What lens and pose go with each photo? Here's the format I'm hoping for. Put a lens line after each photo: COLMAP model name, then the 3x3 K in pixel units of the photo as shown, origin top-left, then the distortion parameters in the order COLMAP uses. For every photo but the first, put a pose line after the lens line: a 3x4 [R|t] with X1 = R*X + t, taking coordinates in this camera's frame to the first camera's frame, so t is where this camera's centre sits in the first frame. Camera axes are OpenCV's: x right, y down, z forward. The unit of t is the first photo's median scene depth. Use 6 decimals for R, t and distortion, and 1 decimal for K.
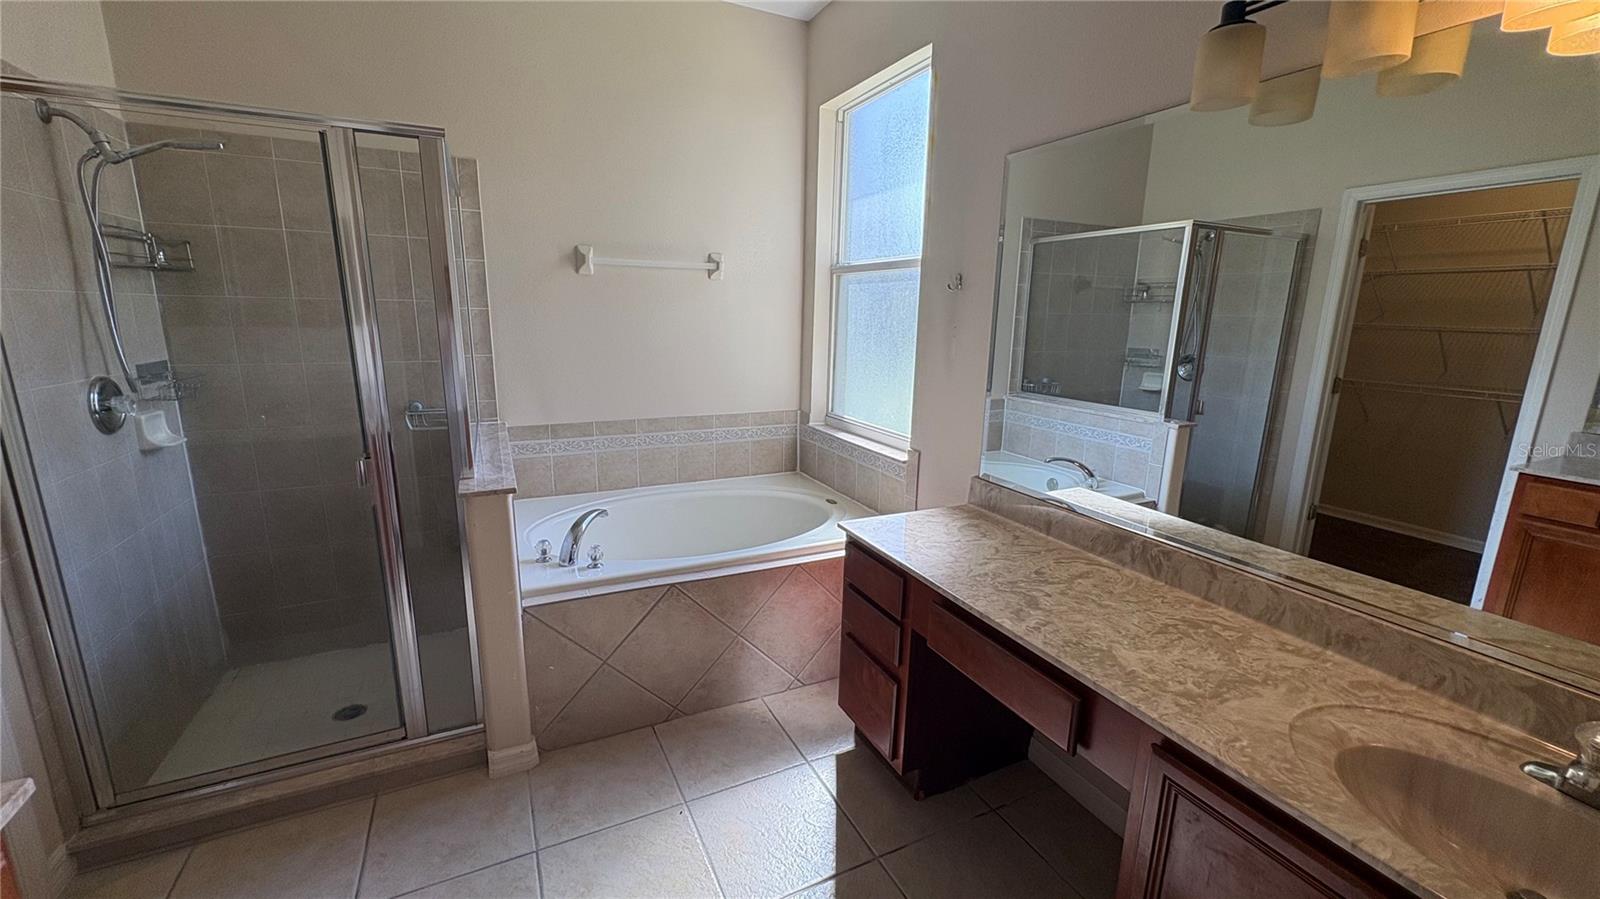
lens RADIAL K [[637.9, 0, 800.0], [0, 637.9, 449.5], [0, 0, 1]] dist [-0.000150, 0.000080]
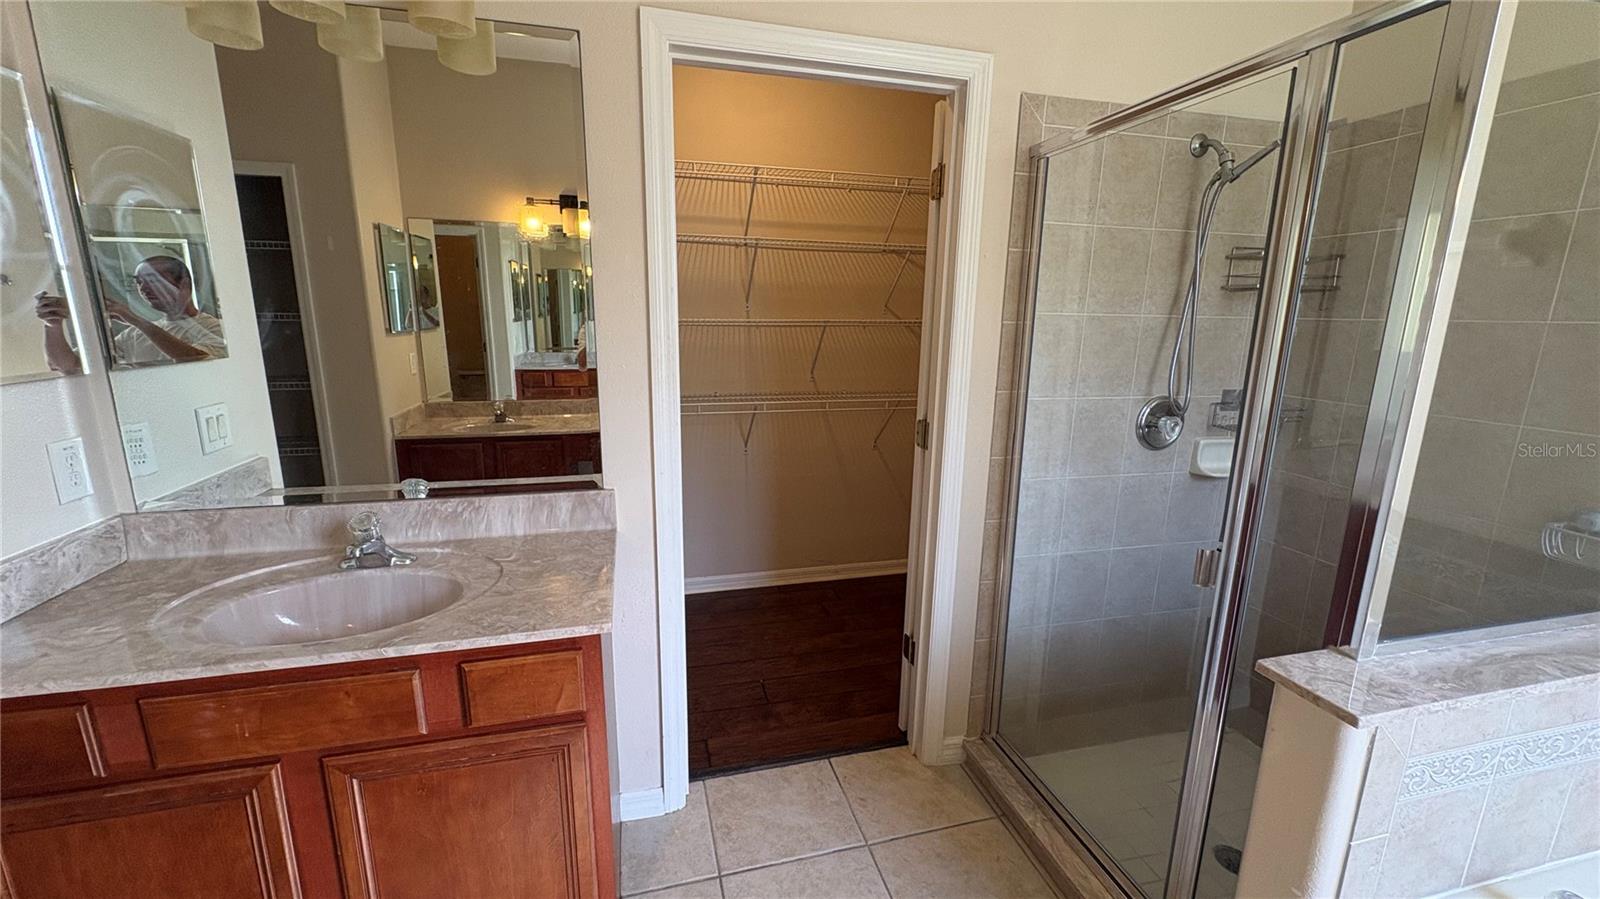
lens RADIAL K [[637.9, 0, 800.0], [0, 637.9, 449.5], [0, 0, 1]] dist [-0.000150, 0.000080]
pose [[-0.195504, 0.183105, -0.963458, 0.043349], [-0.230134, 0.946418, 0.226565, -0.114369], [0.953319, 0.266019, -0.142890, 0.524706]]
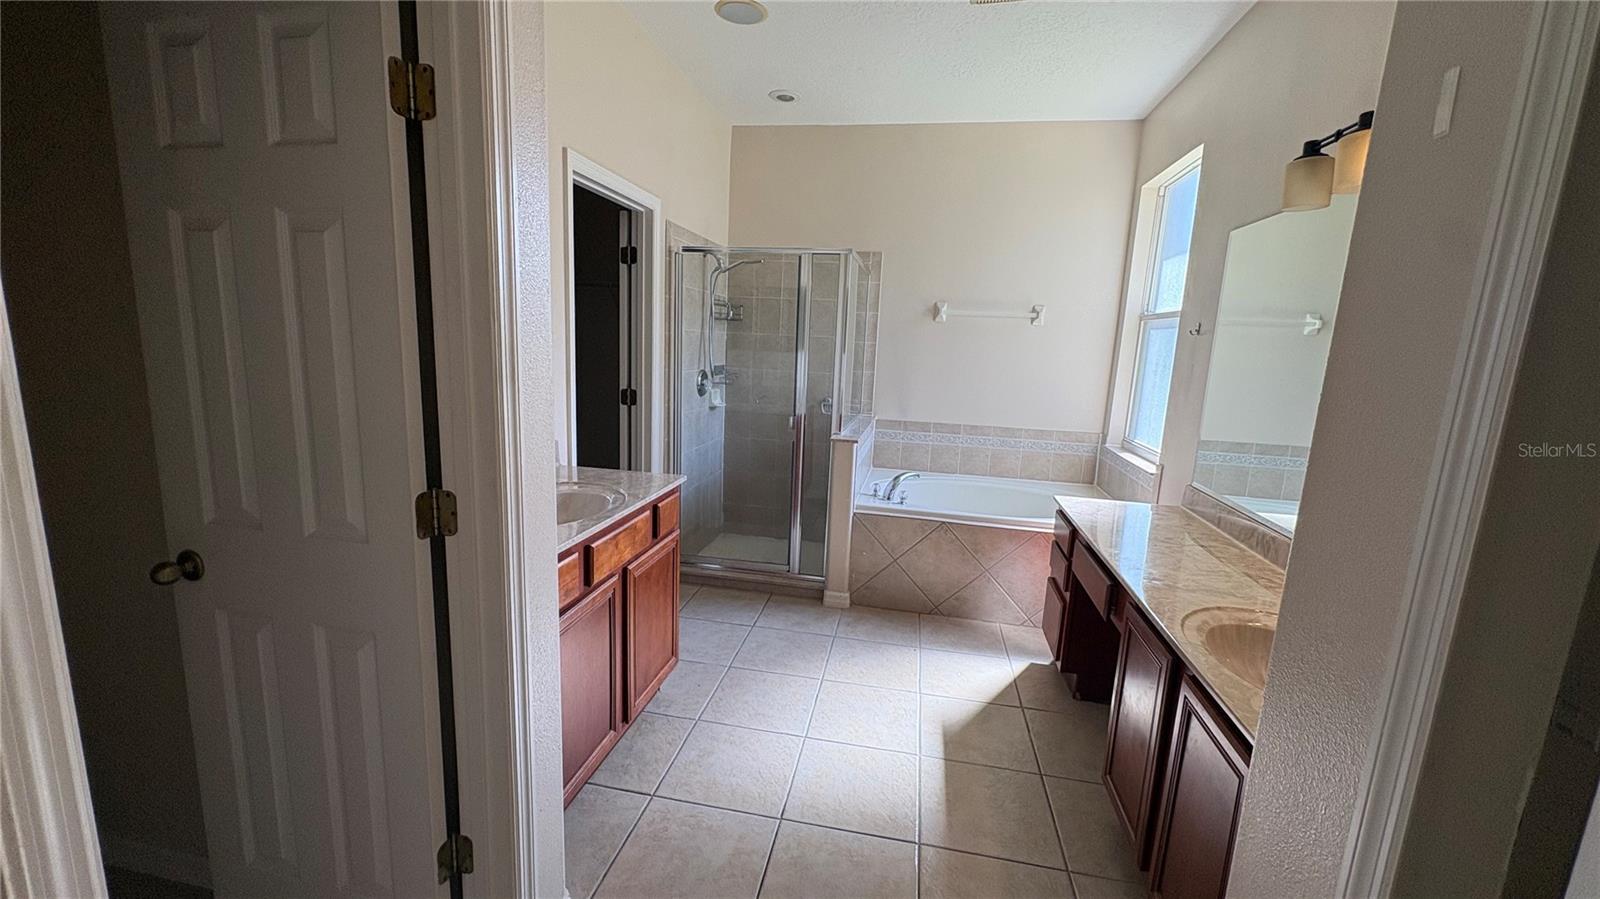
lens RADIAL K [[637.9, 0, 800.0], [0, 637.9, 449.5], [0, 0, 1]] dist [-0.000150, 0.000080]
pose [[0.799794, 0.118756, -0.588410, 0.406930], [-0.155288, 0.987800, -0.011711, 0.111275], [0.579841, 0.100739, 0.808478, -0.457260]]
